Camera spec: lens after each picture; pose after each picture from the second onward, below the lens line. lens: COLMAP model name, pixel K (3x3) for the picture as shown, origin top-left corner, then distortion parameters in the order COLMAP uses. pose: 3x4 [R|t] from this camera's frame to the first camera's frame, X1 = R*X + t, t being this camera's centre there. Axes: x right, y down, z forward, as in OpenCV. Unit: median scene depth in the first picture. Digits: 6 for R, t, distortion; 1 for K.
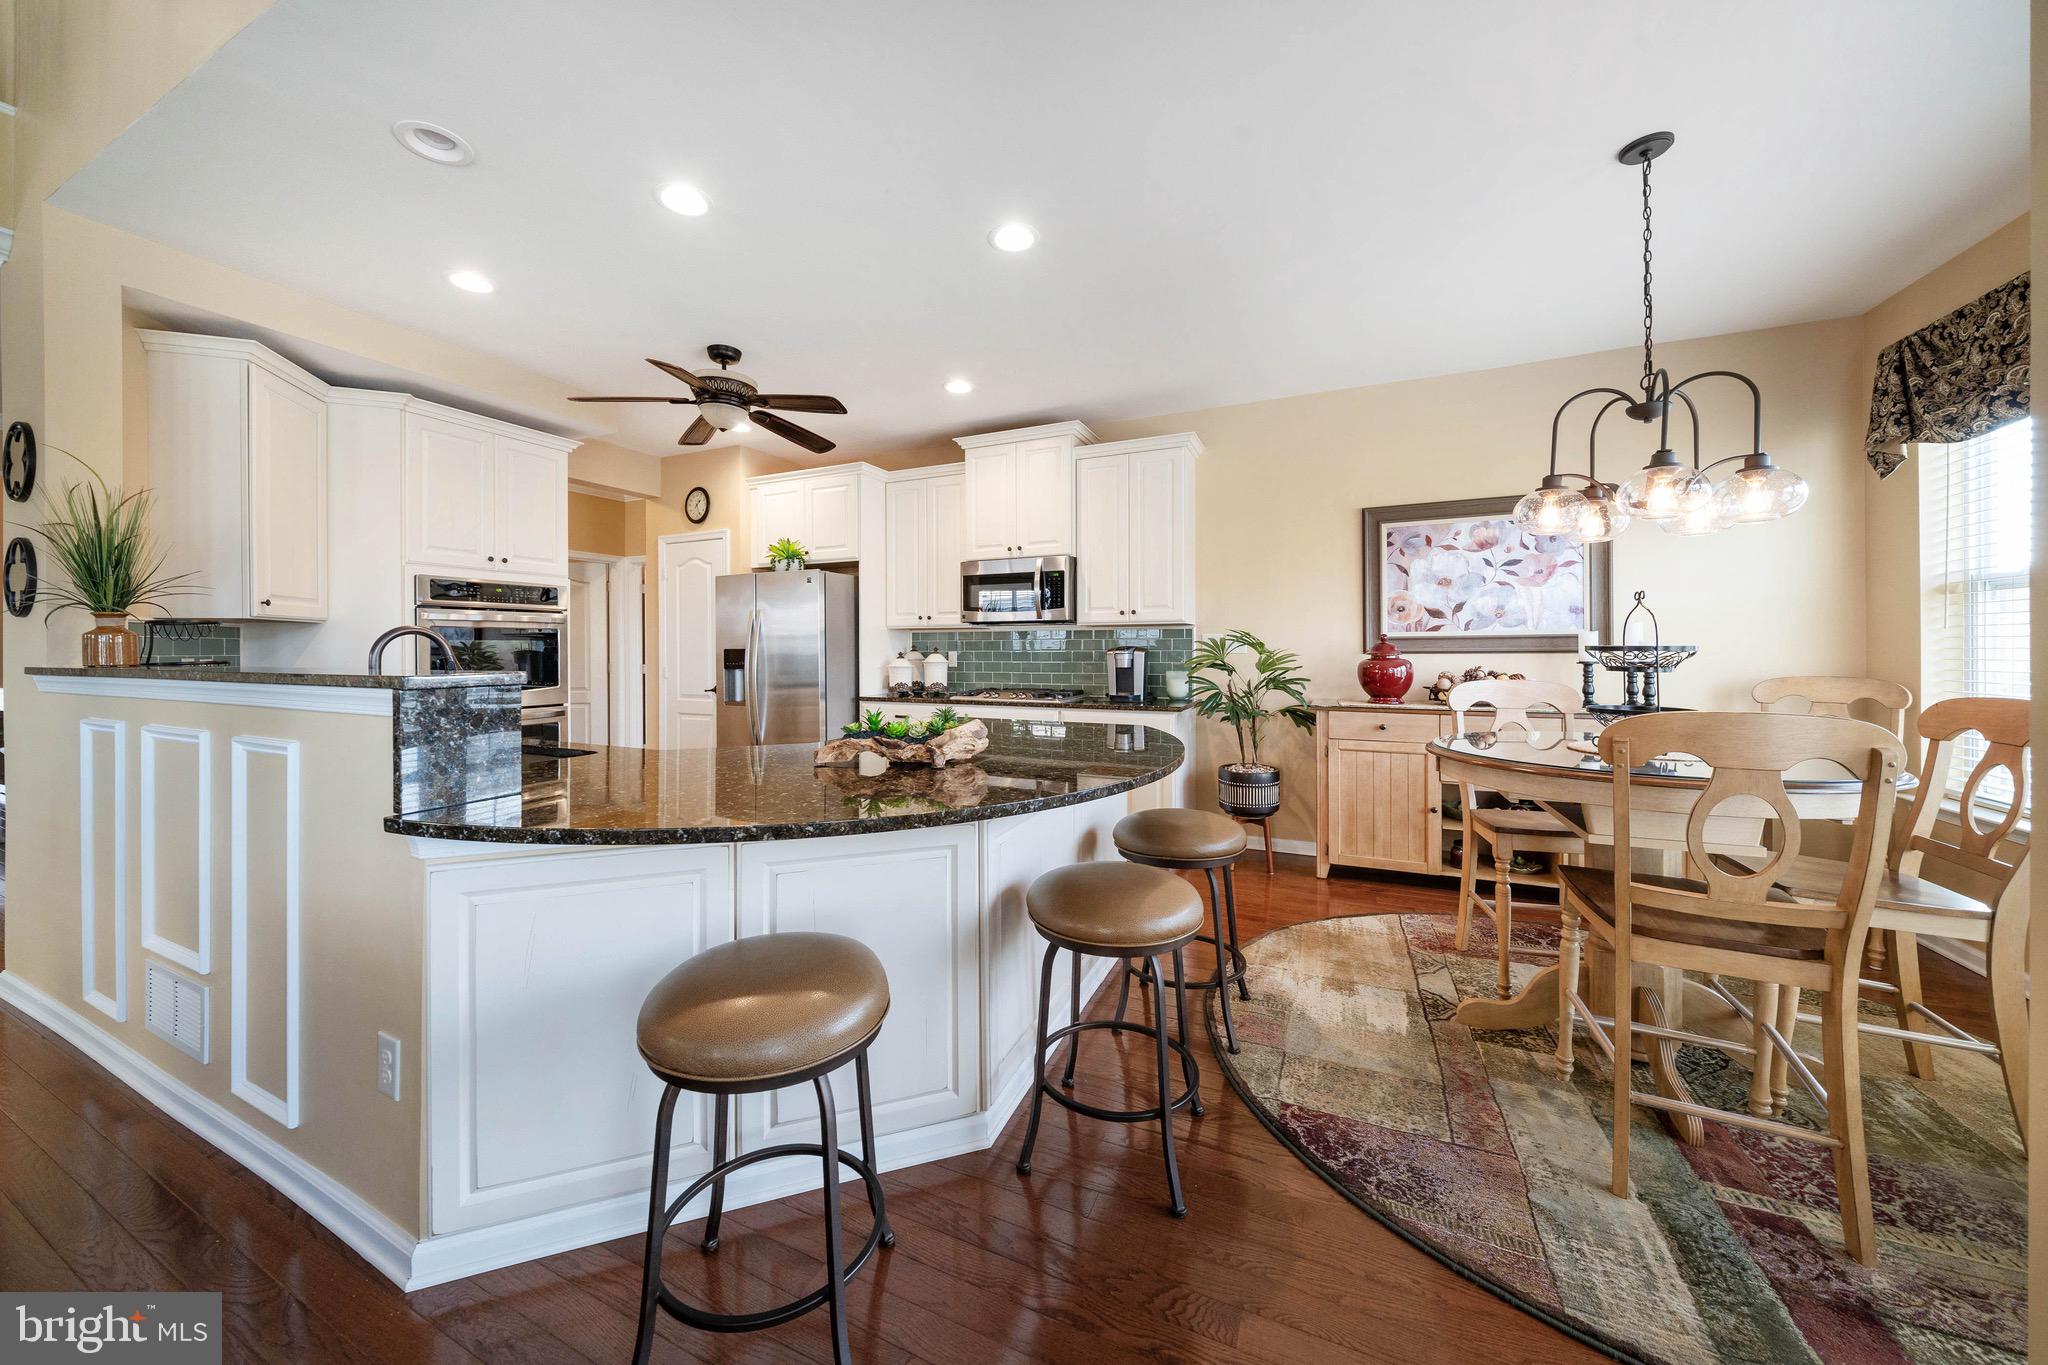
lens RADIAL K [[701.3, 0, 1007.5], [0, 701.3, 651.1], [0, 0, 1]] dist [-0.008647, 0.000488]
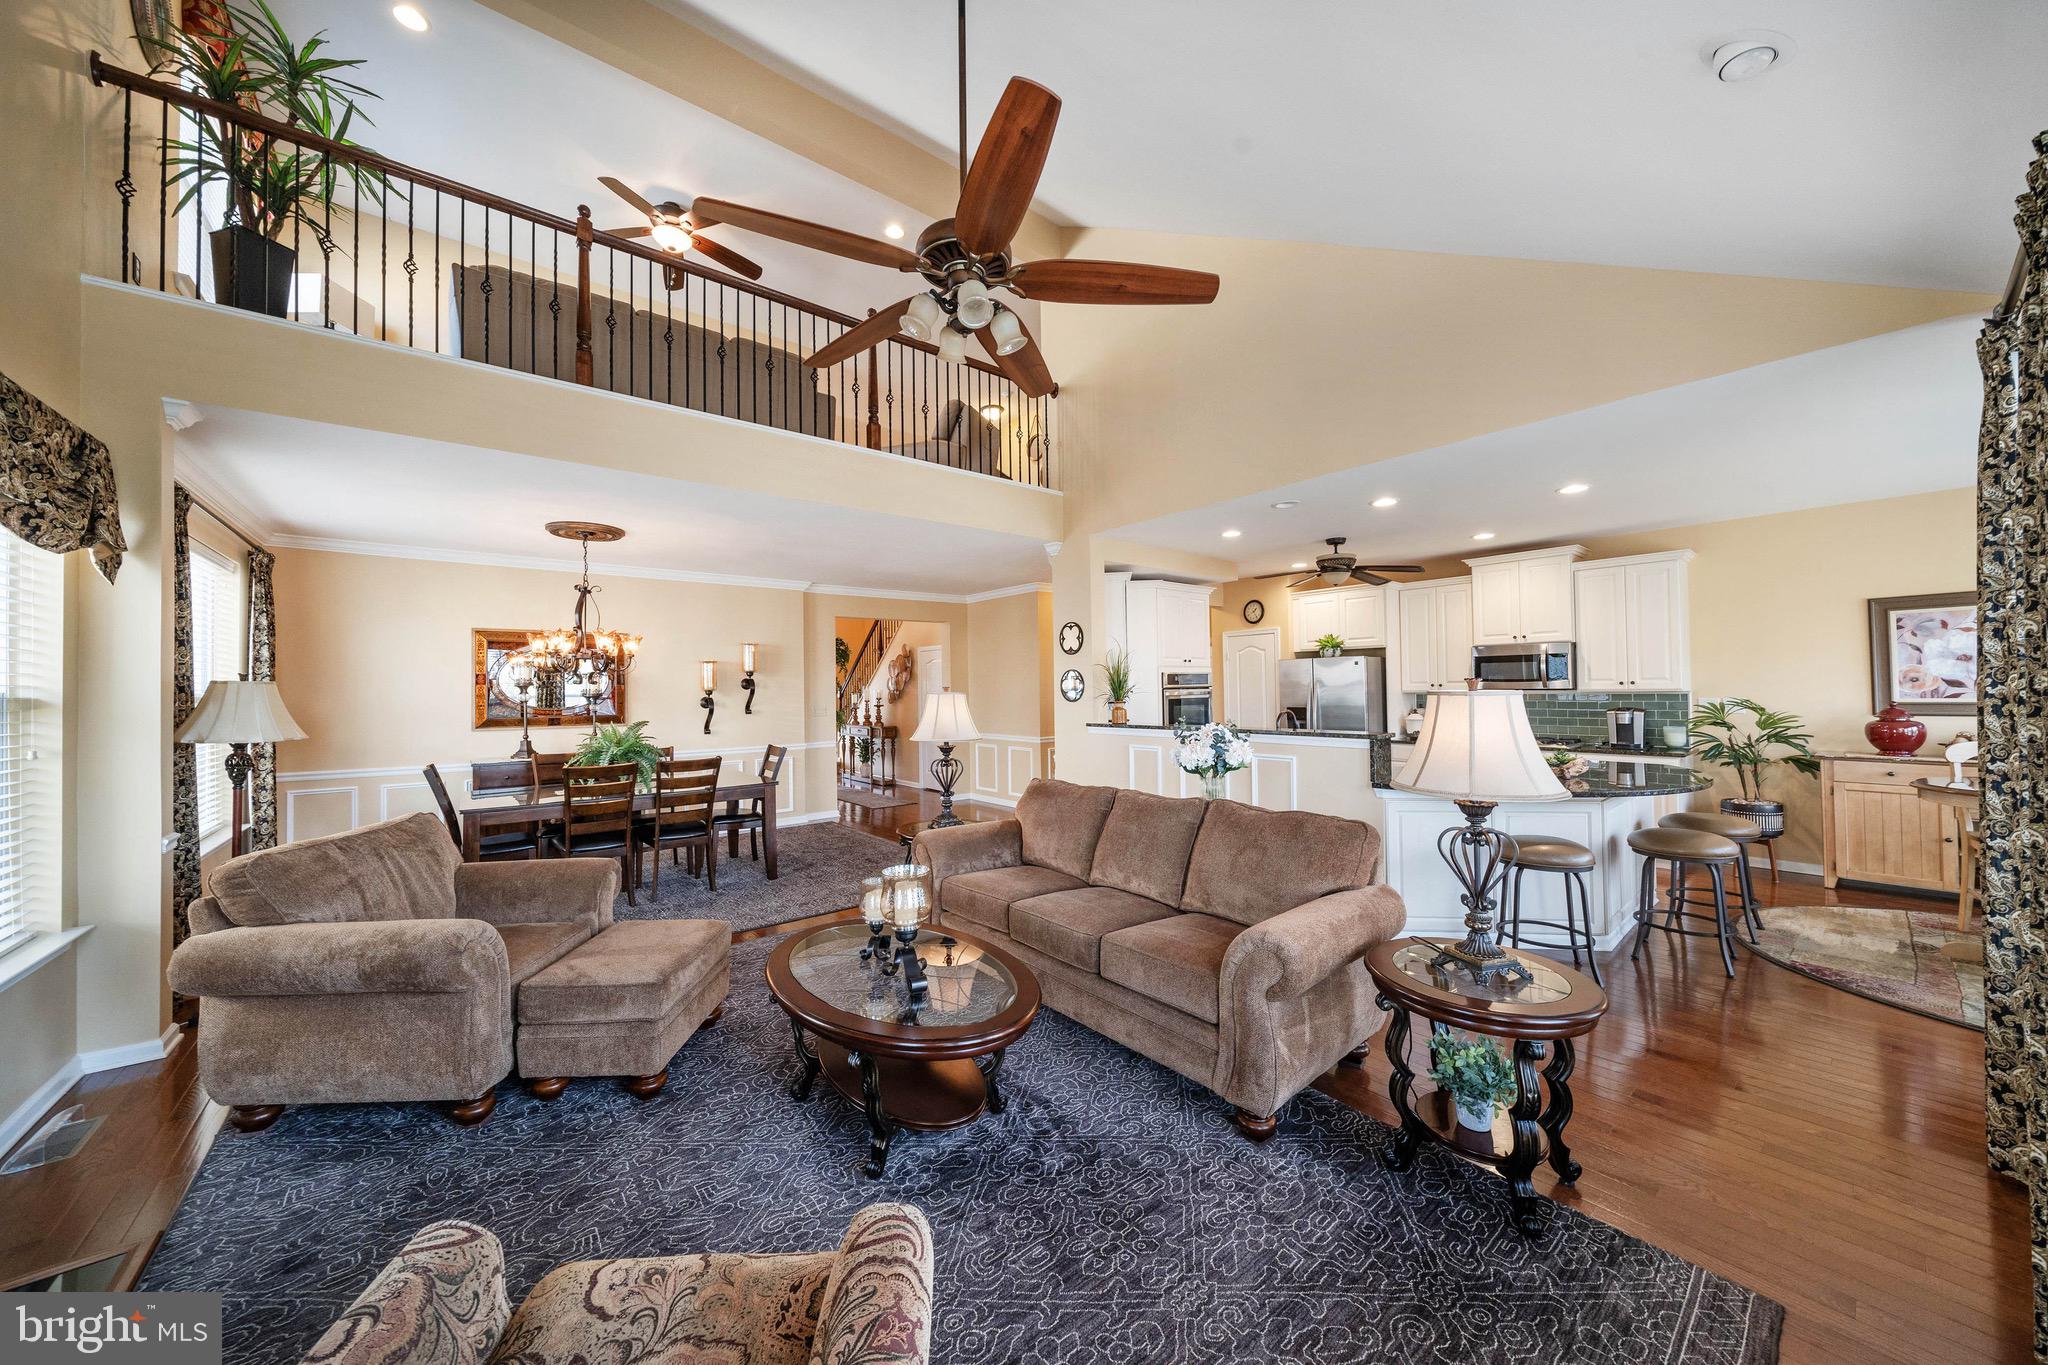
lens RADIAL K [[701.3, 0, 1011.1], [0, 701.3, 679.9], [0, 0, 1]] dist [-0.008647, 0.000488]
pose [[0.896570, -0.015751, -0.442622, -0.332085], [0.010488, 0.999842, -0.014335, -0.059971], [0.442778, 0.008210, 0.896594, -0.815577]]
